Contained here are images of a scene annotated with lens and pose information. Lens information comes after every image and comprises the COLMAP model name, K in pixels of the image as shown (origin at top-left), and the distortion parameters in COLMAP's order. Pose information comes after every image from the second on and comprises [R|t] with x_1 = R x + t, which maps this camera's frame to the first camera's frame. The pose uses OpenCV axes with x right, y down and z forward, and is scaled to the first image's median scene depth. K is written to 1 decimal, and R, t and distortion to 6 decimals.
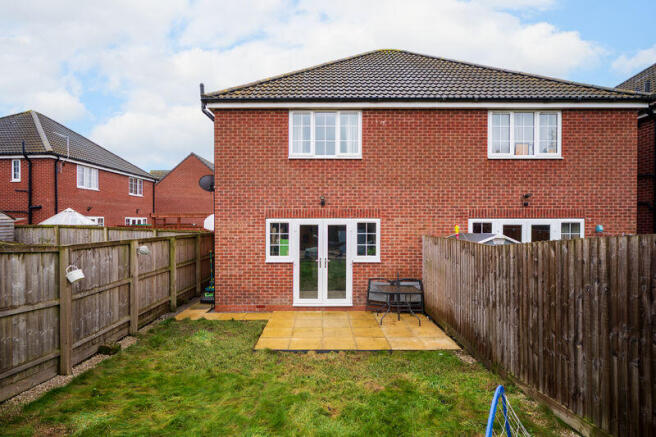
lens RADIAL K [[330.3, 0, 325.4], [0, 330.3, 222.2], [0, 0, 1]] dist [-0.005540, 0.001885]
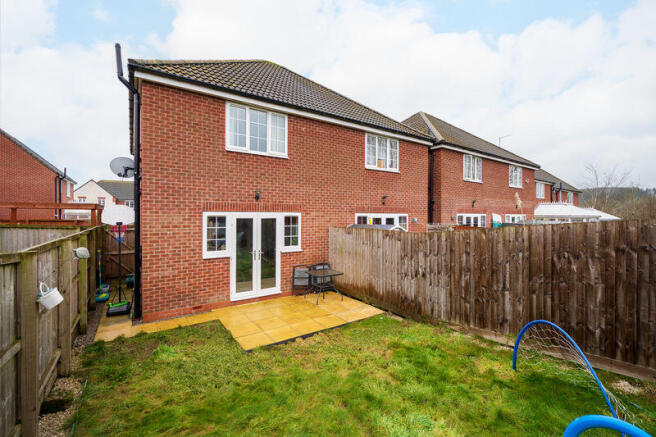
lens RADIAL K [[287.0, 0, 340.0], [0, 287.0, 213.7], [0, 0, 1]] dist [-0.001256, 0.000150]
pose [[0.831237, 0.006714, 0.555878, -0.319405], [-0.003915, 0.999973, -0.006224, -0.002057], [-0.555905, 0.002997, 0.831240, 0.117308]]
